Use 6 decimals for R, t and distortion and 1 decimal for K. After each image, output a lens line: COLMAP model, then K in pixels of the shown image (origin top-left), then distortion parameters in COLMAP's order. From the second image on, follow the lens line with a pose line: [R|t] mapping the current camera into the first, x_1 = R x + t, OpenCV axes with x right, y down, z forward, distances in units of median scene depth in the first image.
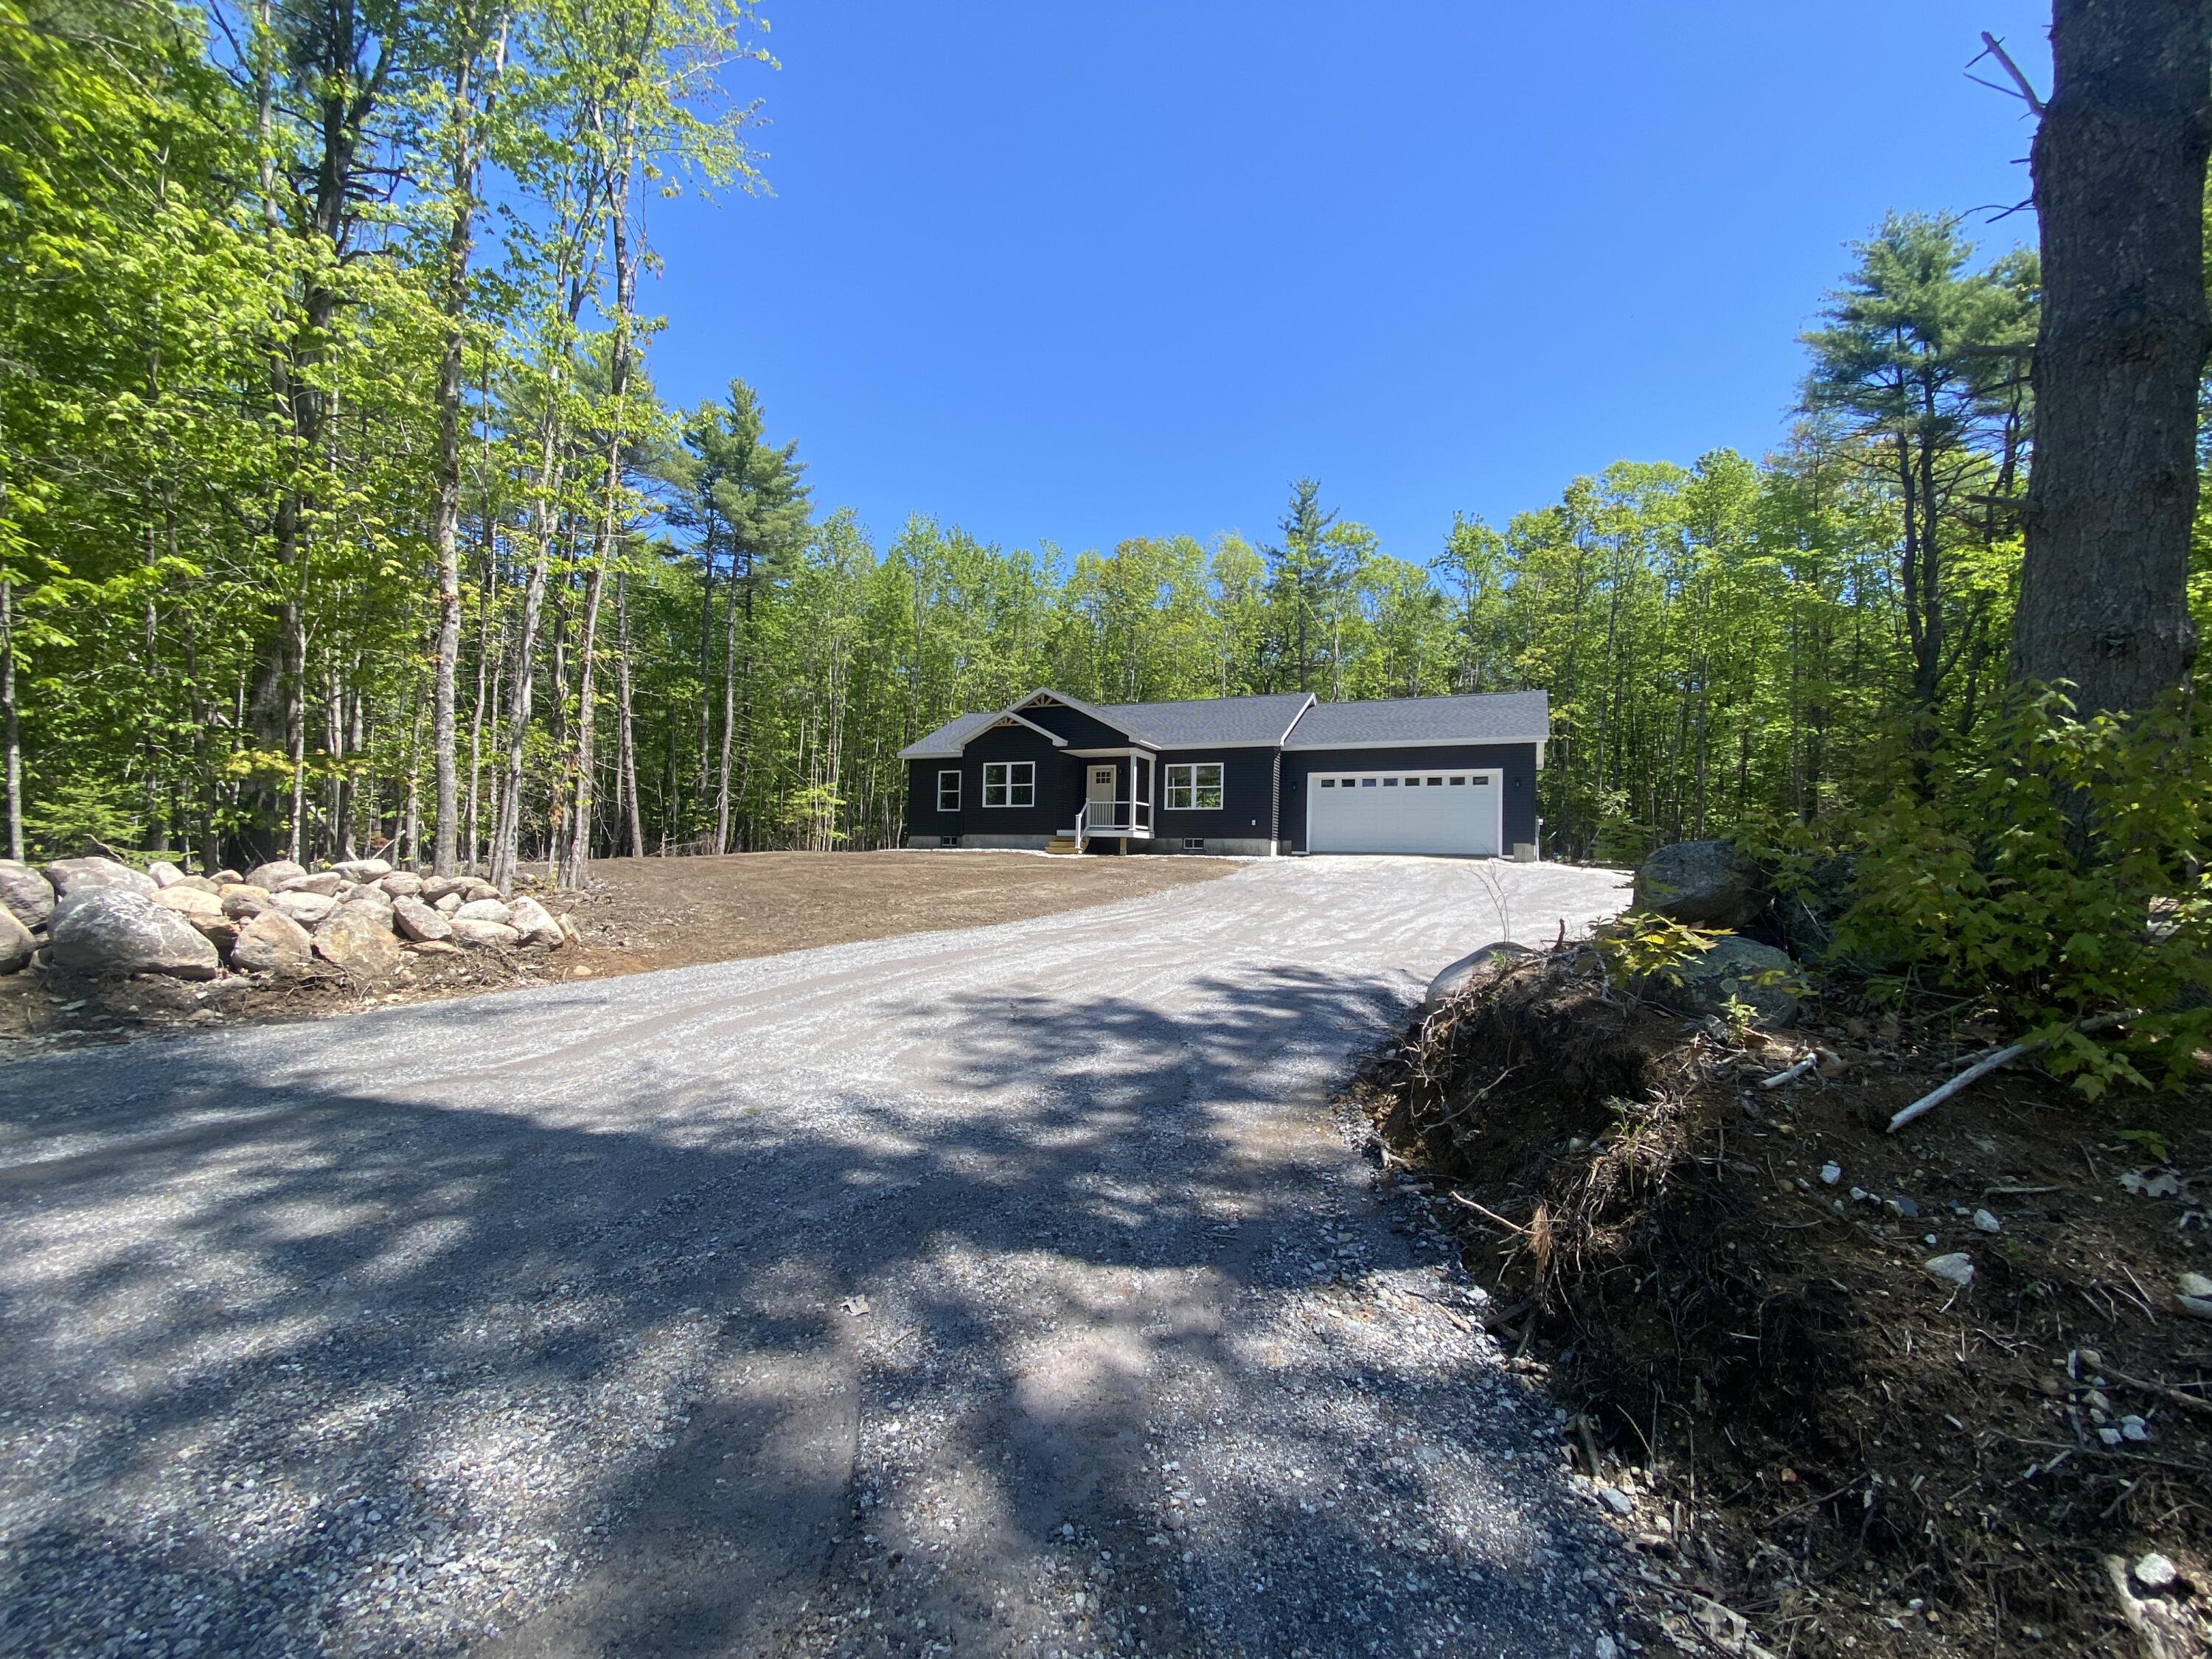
lens RADIAL K [[887.2, 0, 1101.6], [0, 887.2, 883.8], [0, 0, 1]] dist [0.009625, -0.010919]
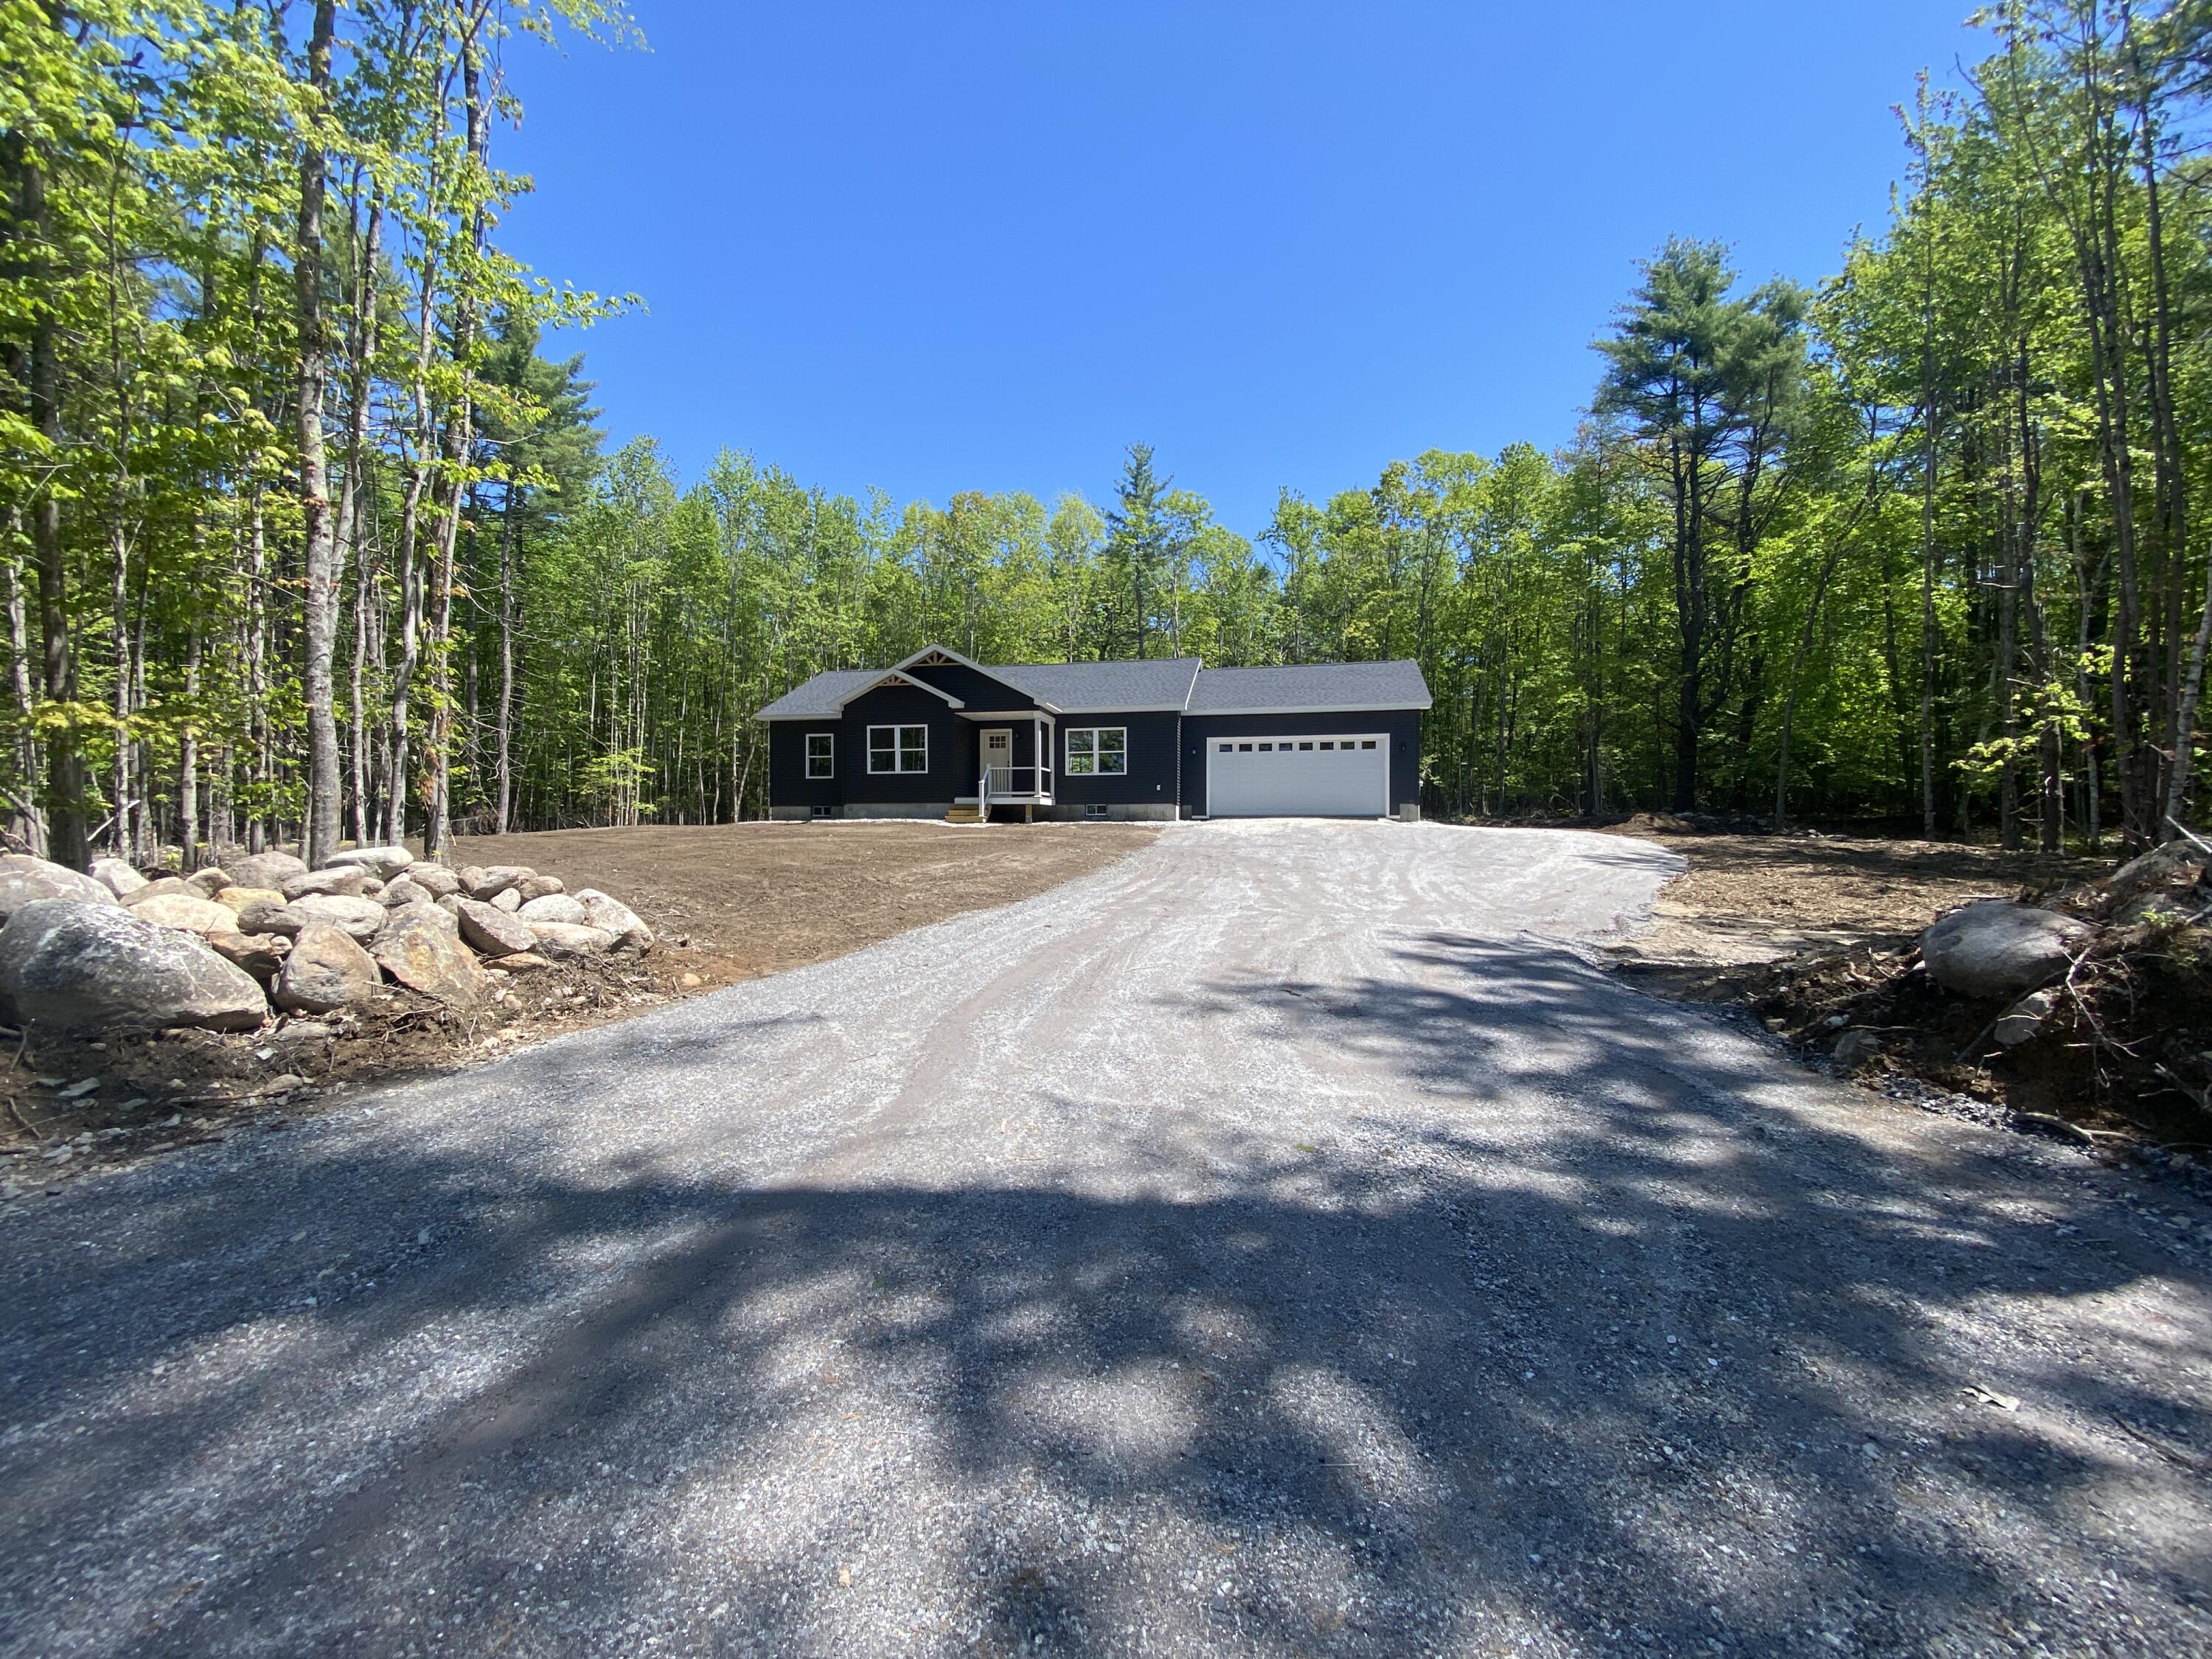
lens RADIAL K [[887.2, 0, 1094.1], [0, 887.2, 878.8], [0, 0, 1]] dist [0.009625, -0.010919]
pose [[0.974470, -0.033428, 0.222013, -0.118626], [0.026370, 0.999050, 0.034681, -0.003099], [-0.222962, -0.027941, 0.974427, 0.044299]]
